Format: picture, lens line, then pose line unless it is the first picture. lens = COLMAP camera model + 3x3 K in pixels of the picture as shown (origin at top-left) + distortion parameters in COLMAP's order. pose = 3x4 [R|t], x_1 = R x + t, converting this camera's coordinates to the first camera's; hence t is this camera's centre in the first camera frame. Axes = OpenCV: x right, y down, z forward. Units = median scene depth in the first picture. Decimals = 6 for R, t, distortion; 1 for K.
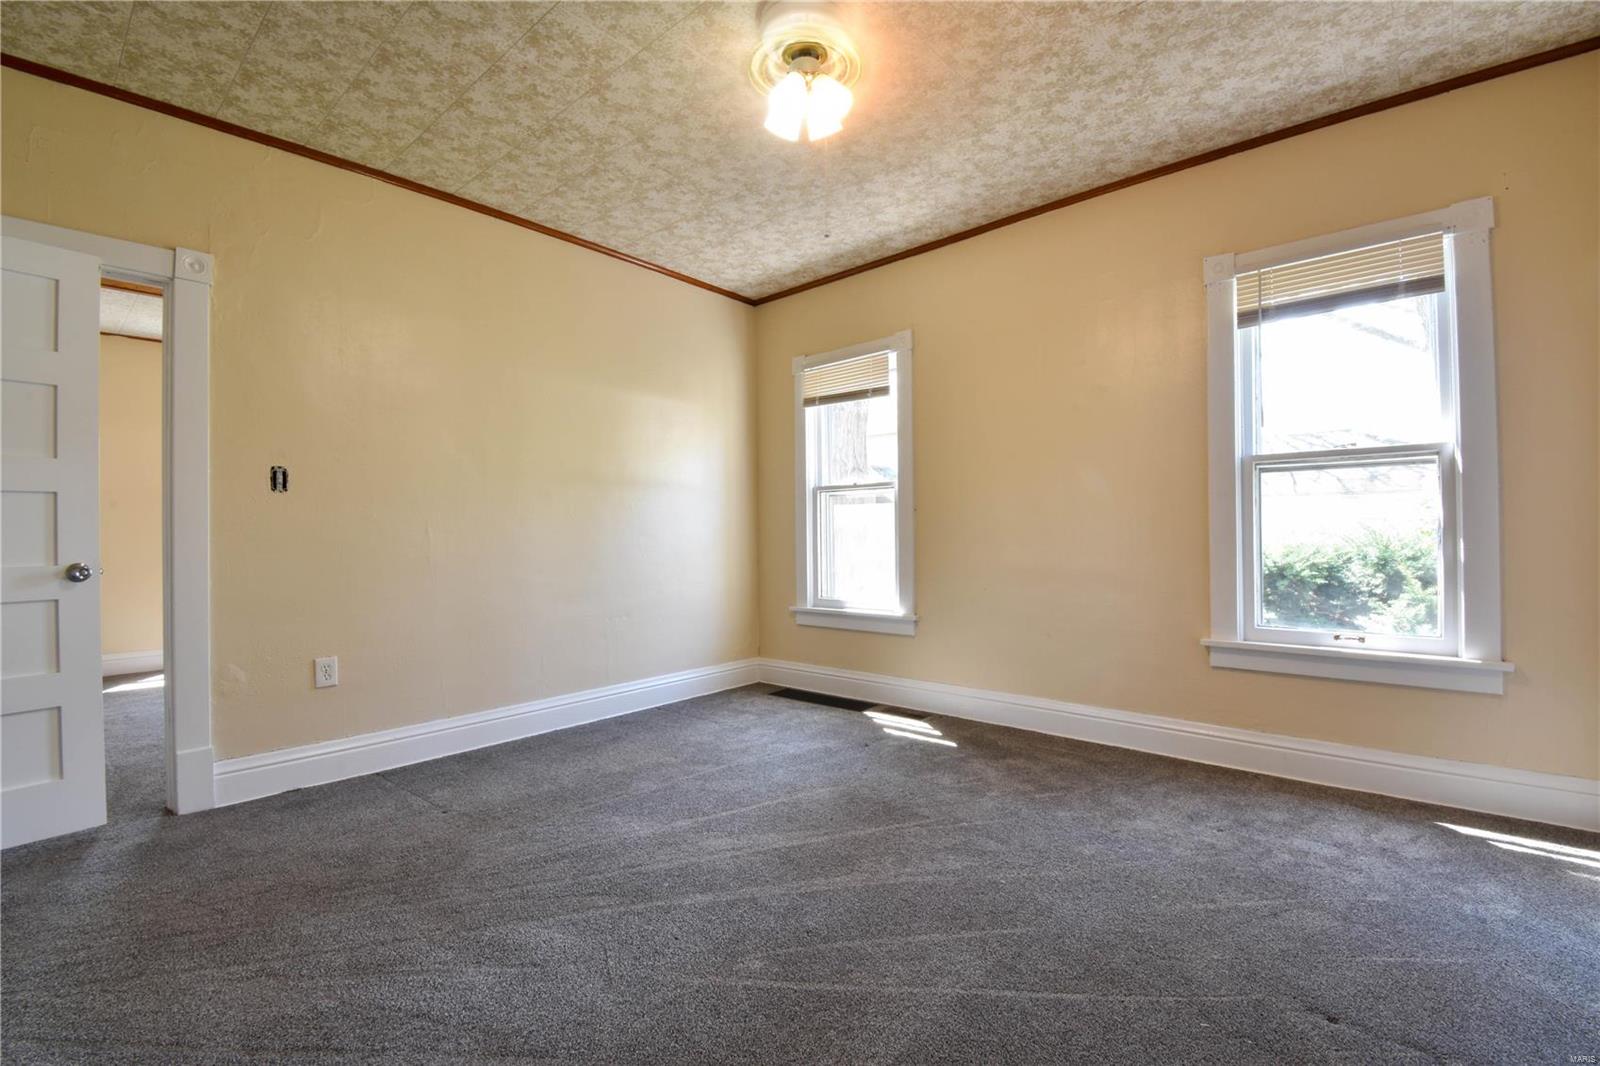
lens RADIAL K [[701.6, 0, 802.7], [0, 701.6, 526.2], [0, 0, 1]] dist [0.015592, -0.022738]
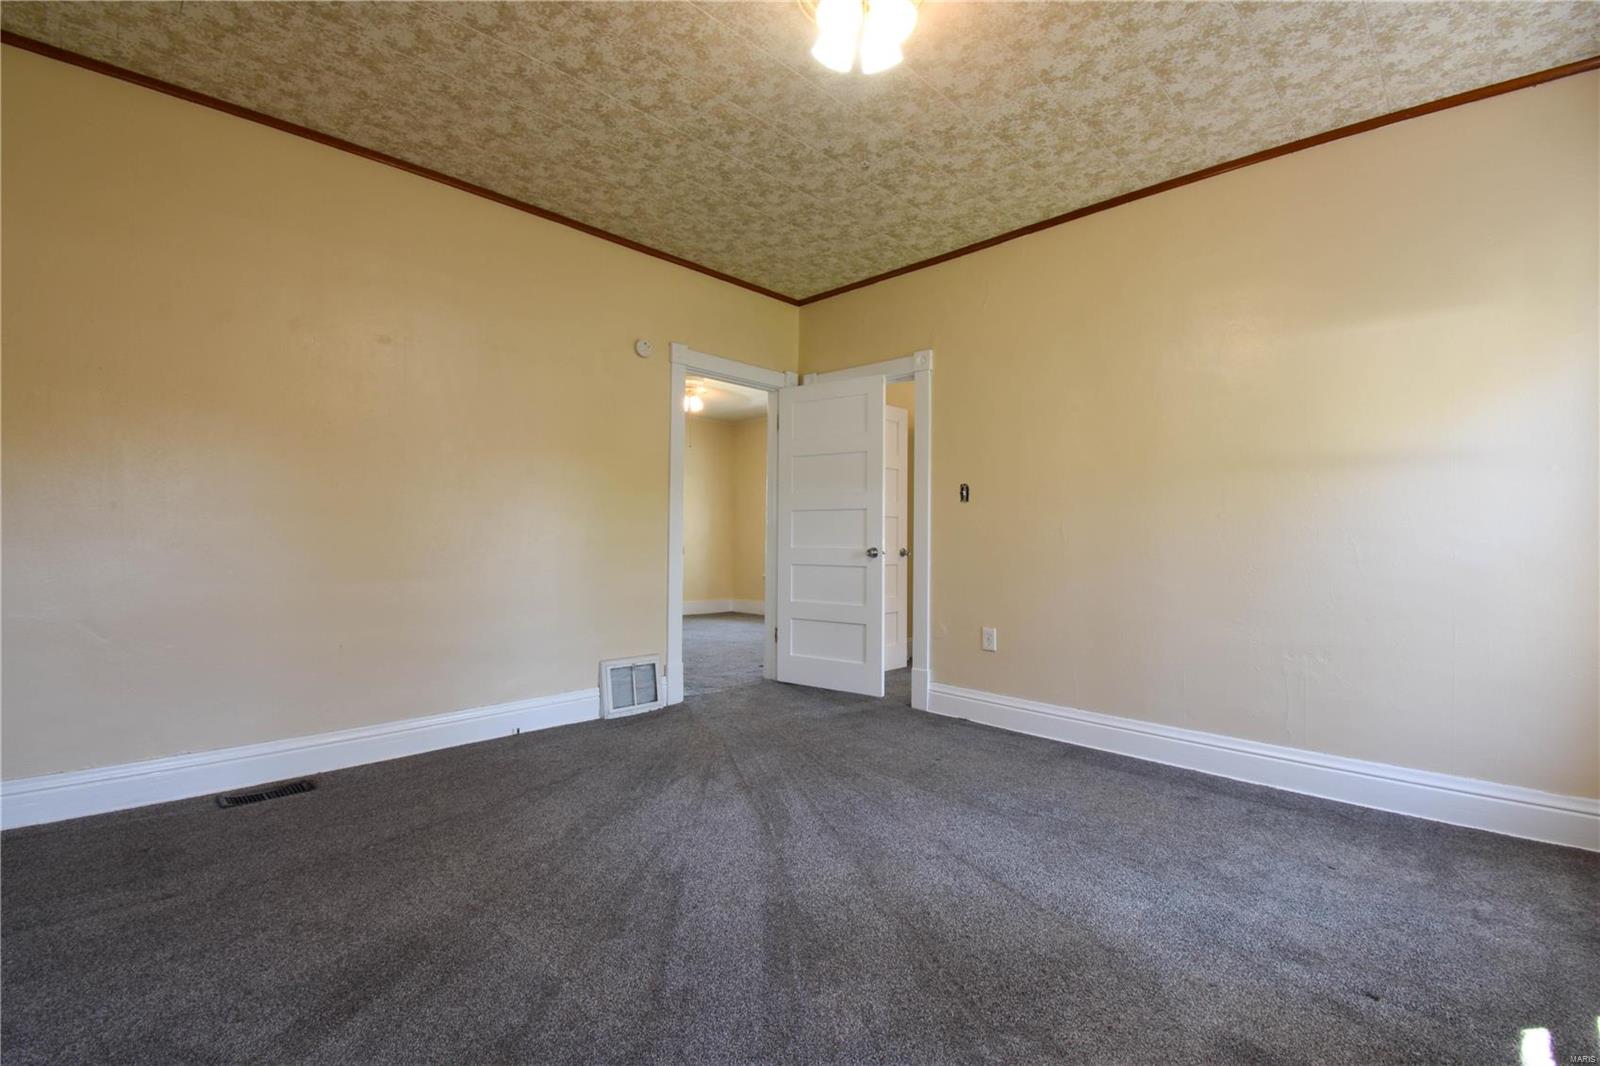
lens RADIAL K [[701.6, 0, 802.7], [0, 701.6, 526.2], [0, 0, 1]] dist [0.015592, -0.022738]
pose [[-0.051538, -0.001365, -0.998670, 0.662317], [0.002516, 0.999996, -0.001496, -0.000058], [0.998668, -0.002590, -0.051535, 0.753860]]
